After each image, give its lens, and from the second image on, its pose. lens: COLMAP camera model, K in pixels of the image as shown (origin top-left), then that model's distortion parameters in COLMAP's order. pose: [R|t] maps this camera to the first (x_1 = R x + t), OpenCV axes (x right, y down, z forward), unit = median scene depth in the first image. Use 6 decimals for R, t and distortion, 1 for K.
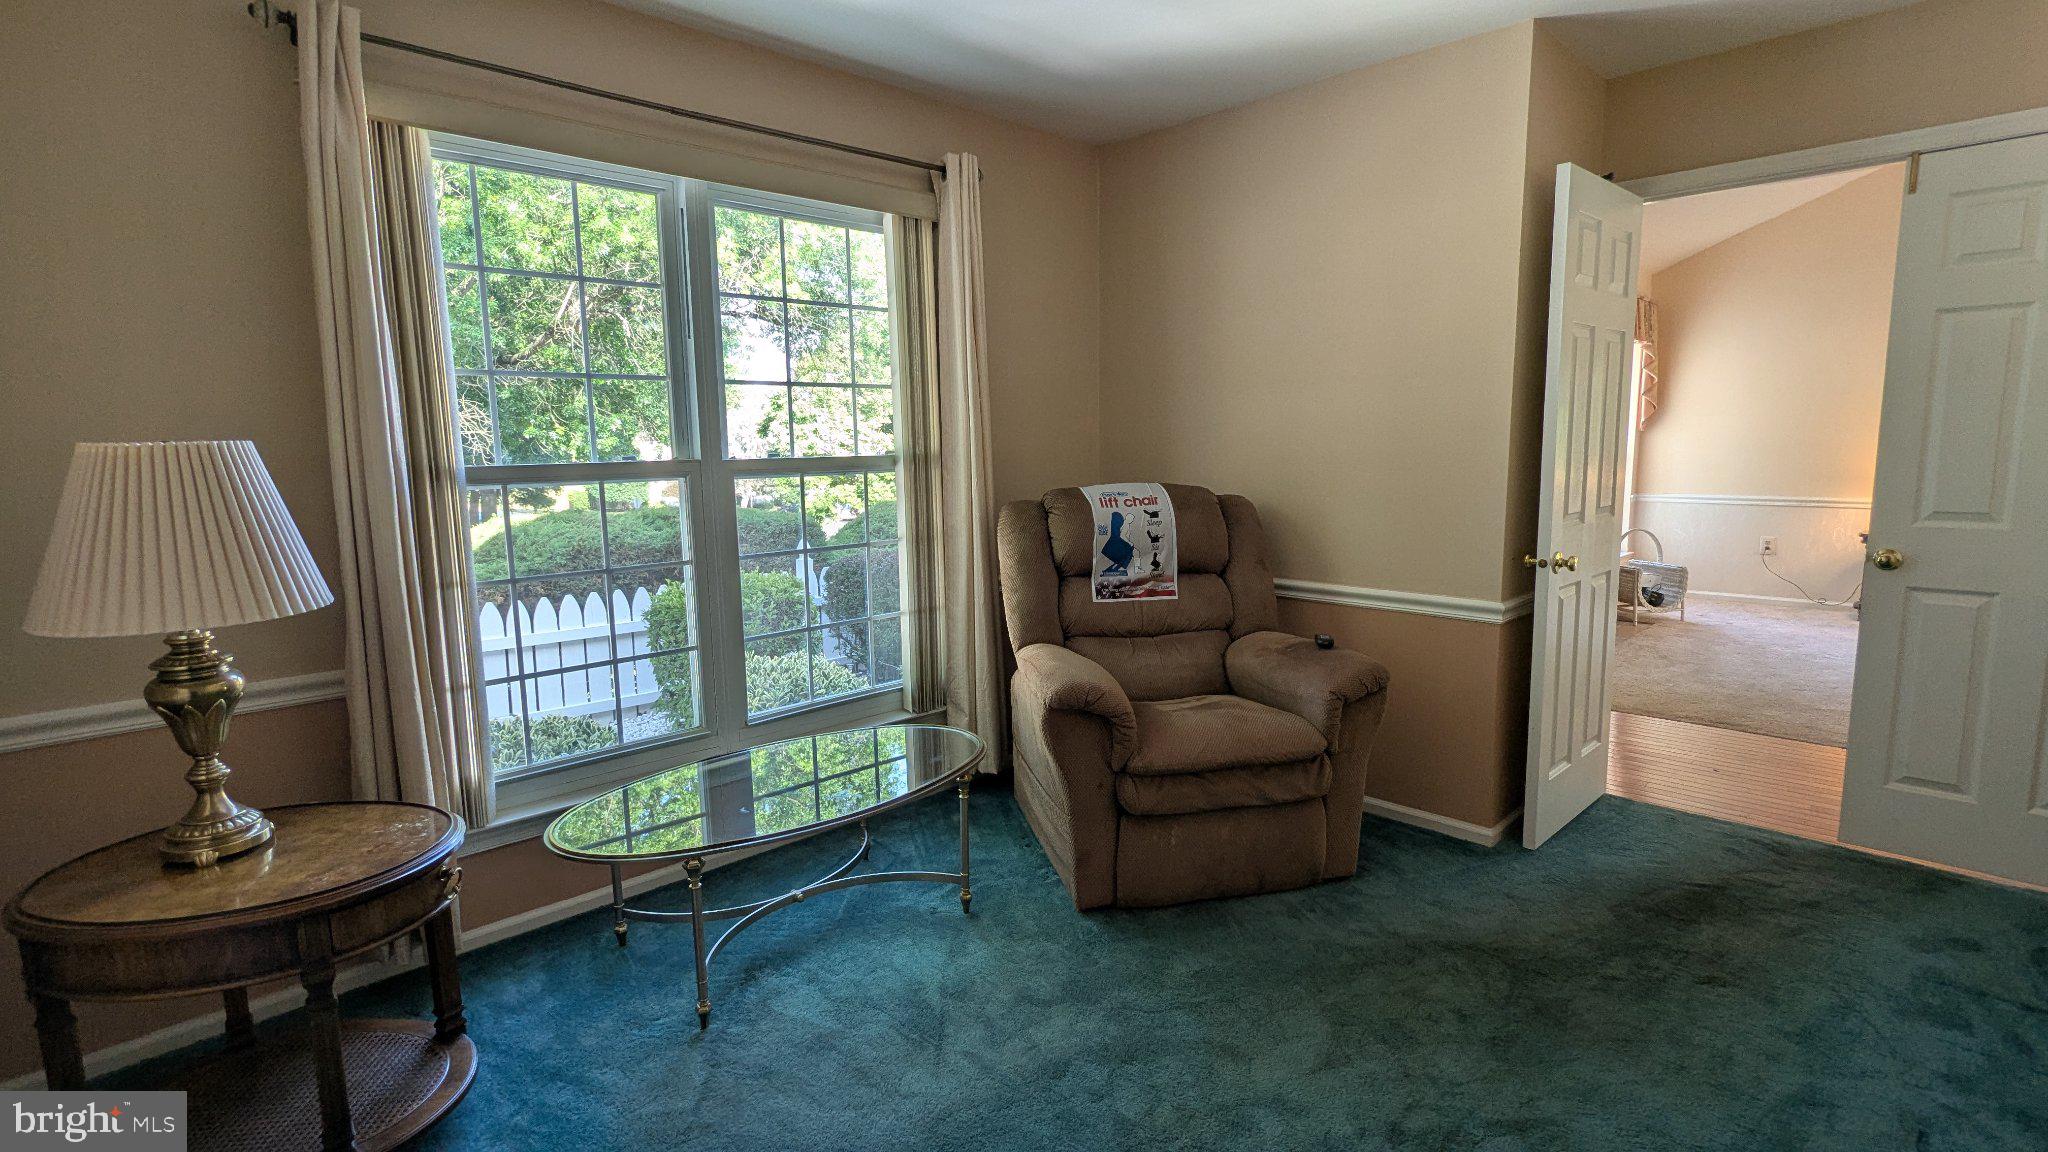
lens RADIAL K [[966.1, 0, 1020.9], [0, 966.1, 578.8], [0, 0, 1]] dist [0.000950, -0.000087]
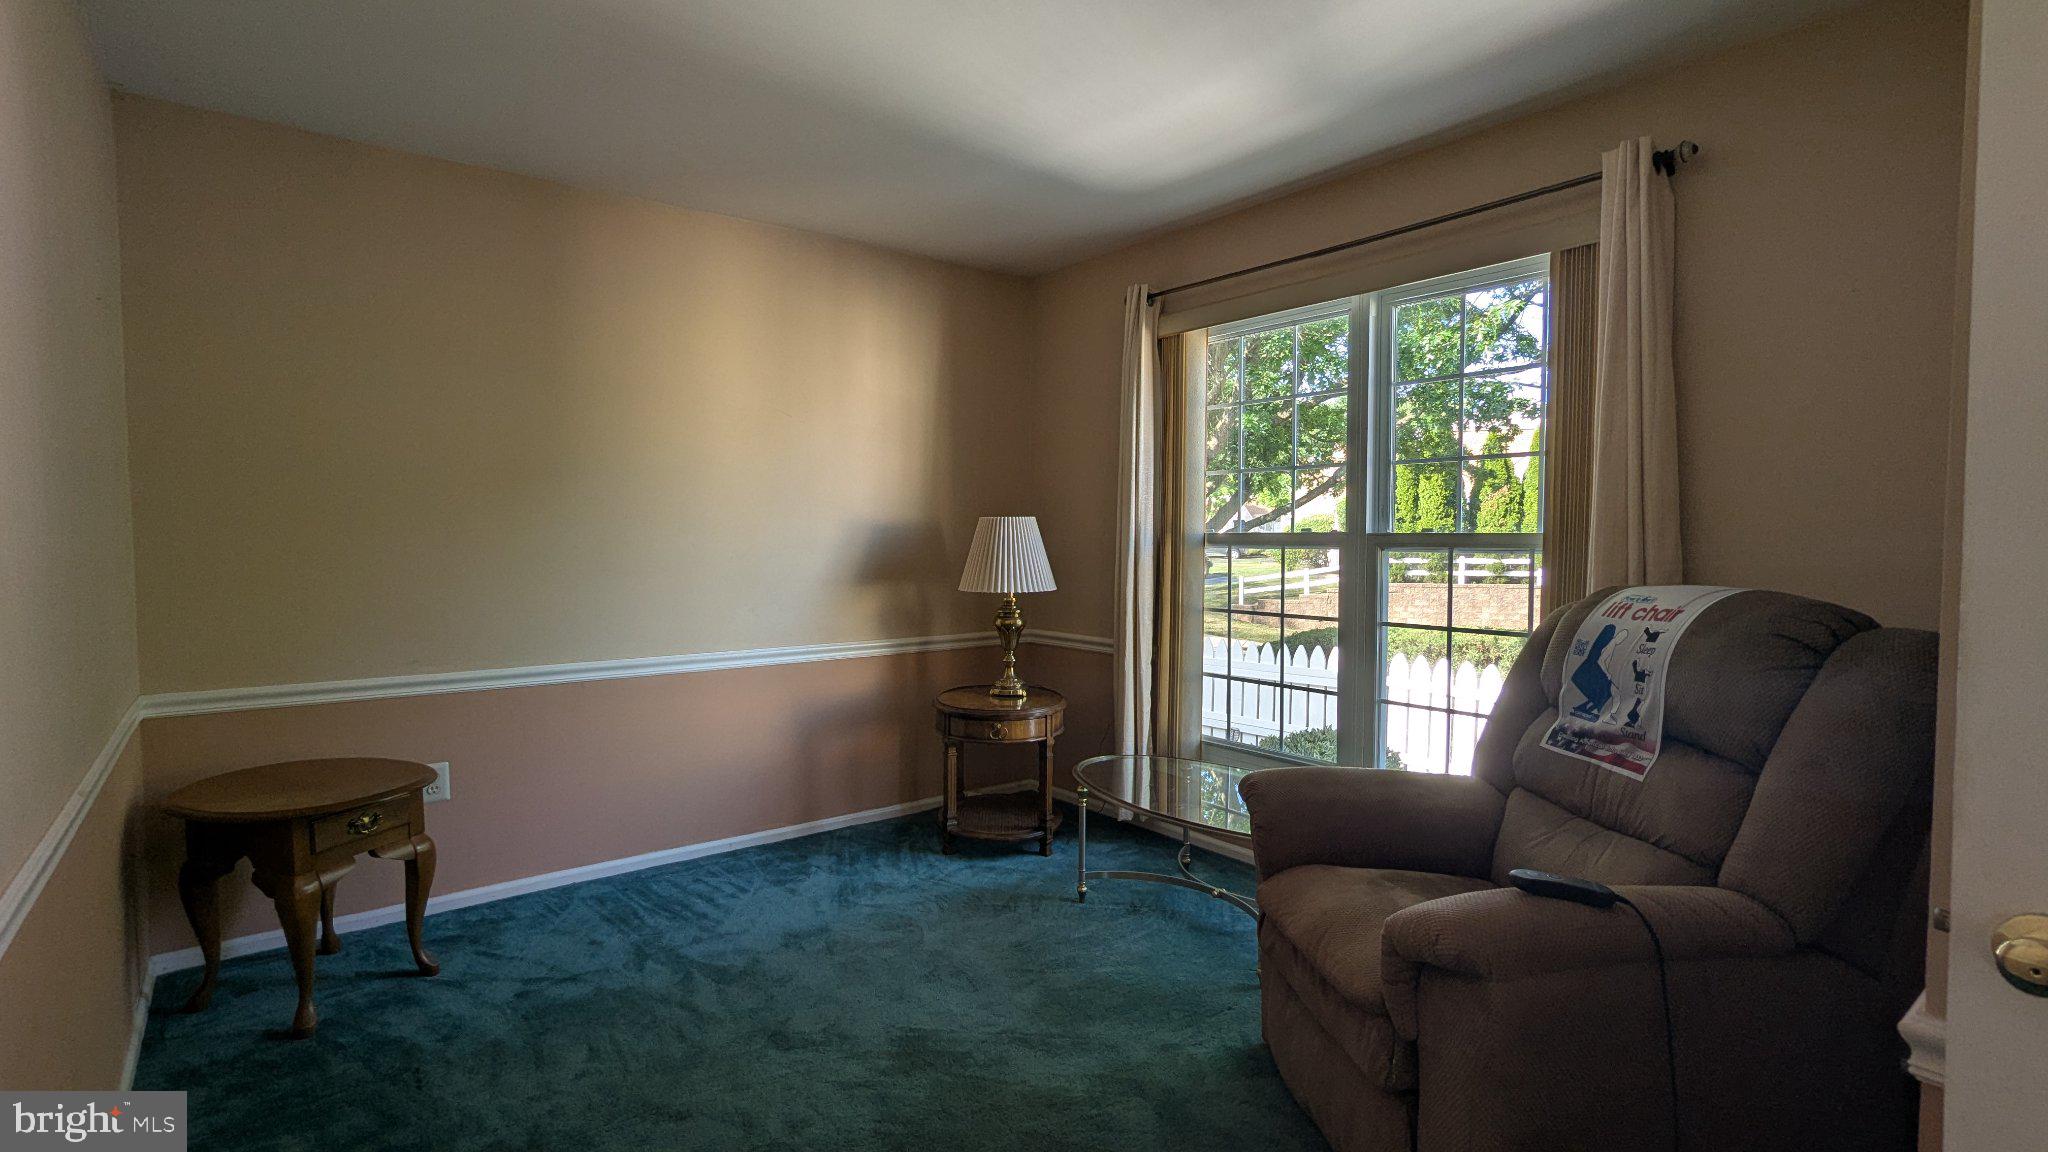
lens RADIAL K [[966.1, 0, 1020.9], [0, 966.1, 578.8], [0, 0, 1]] dist [0.000950, -0.000087]
pose [[-0.112379, 0.062562, -0.991694, 0.791438], [-0.140615, 0.986971, 0.078198, -0.095345], [0.983666, 0.148235, -0.102118, 0.678750]]
